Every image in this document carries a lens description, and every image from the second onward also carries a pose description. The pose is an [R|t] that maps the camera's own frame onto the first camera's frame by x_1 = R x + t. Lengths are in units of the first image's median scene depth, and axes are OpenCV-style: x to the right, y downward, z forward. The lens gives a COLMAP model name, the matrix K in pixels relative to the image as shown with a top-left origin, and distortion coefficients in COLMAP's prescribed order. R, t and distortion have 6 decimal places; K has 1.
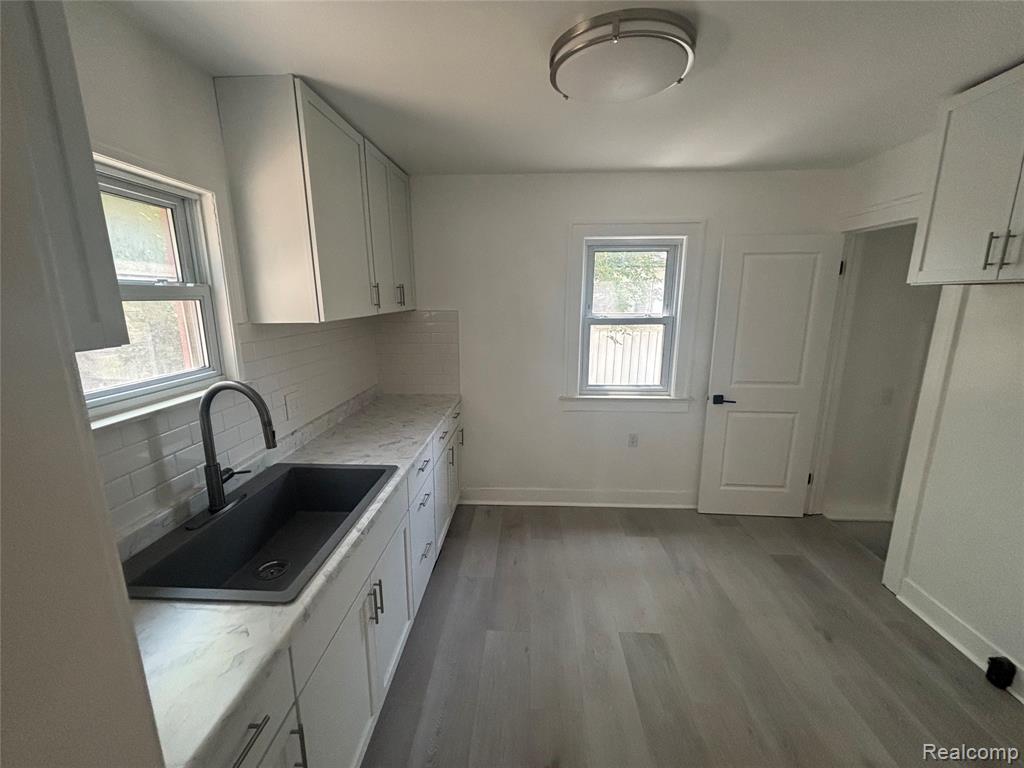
lens RADIAL K [[417.6, 0, 512.0], [0, 417.6, 384.0], [0, 0, 1]] dist [0.017311, -0.000045]
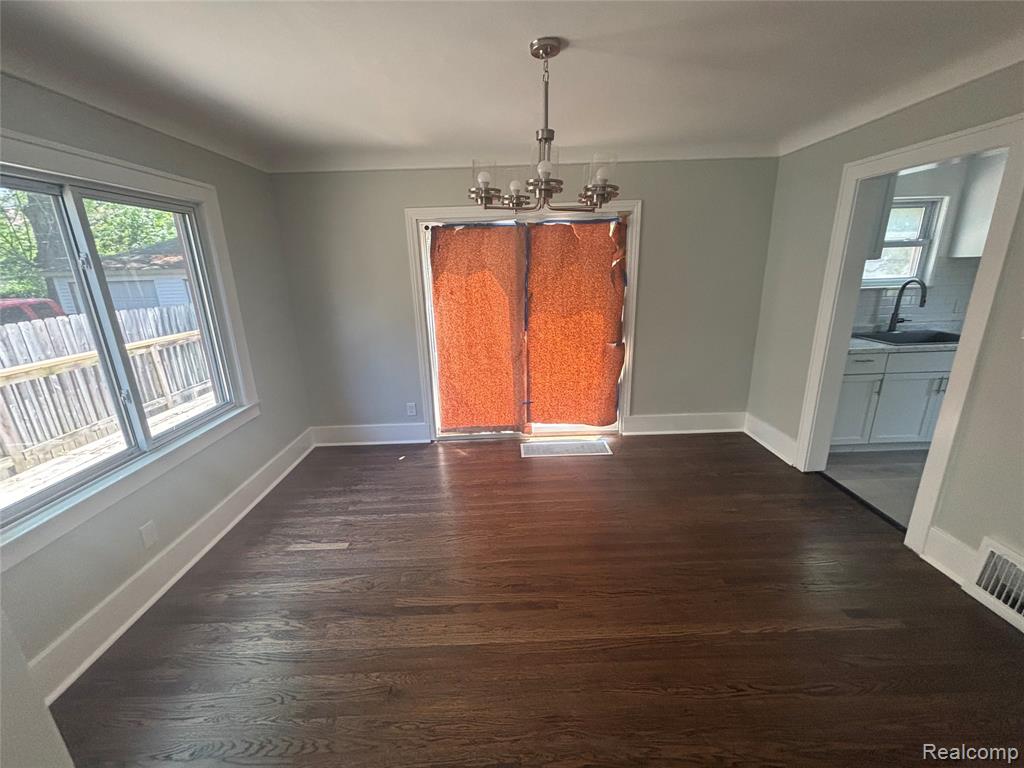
lens RADIAL K [[417.6, 0, 512.0], [0, 417.6, 384.0], [0, 0, 1]] dist [0.017311, -0.000045]
pose [[0.077623, 0.266884, -0.960598, 1.473969], [-0.180145, 0.951400, 0.249771, 0.331428], [0.980572, 0.153659, 0.121928, -1.330243]]
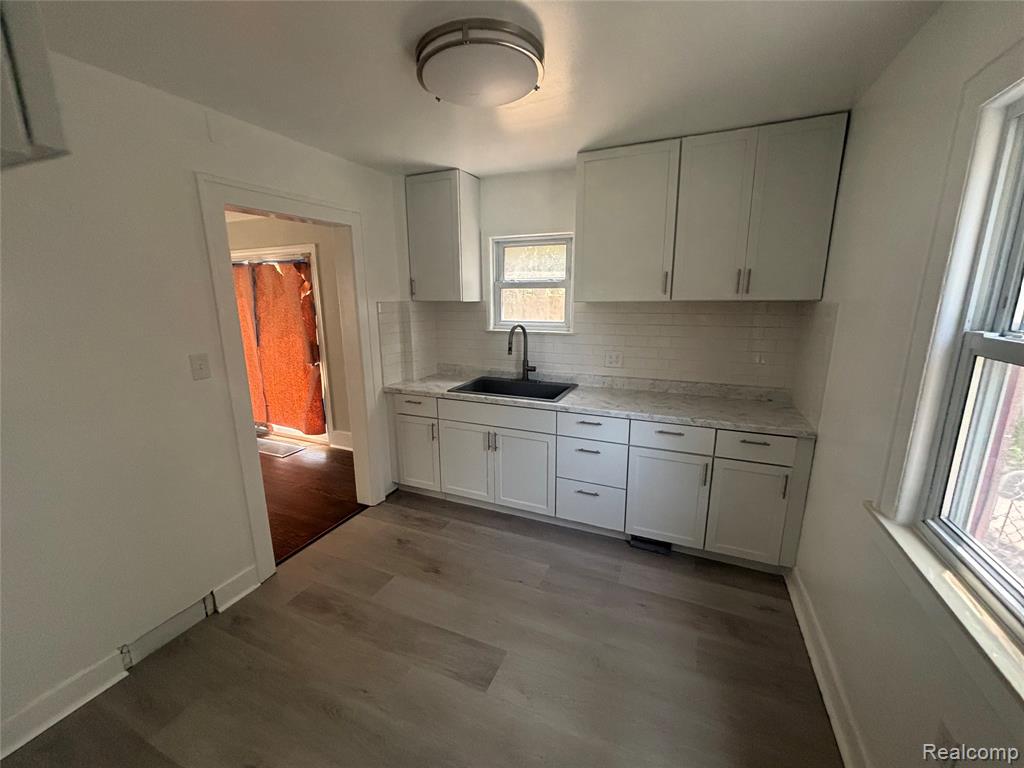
lens RADIAL K [[417.6, 0, 512.0], [0, 417.6, 384.0], [0, 0, 1]] dist [0.017311, -0.000045]
pose [[-0.354083, 0.198385, -0.913930, 1.261848], [-0.190901, 0.941334, 0.278294, -0.273299], [0.915523, 0.273009, -0.295438, 1.458687]]
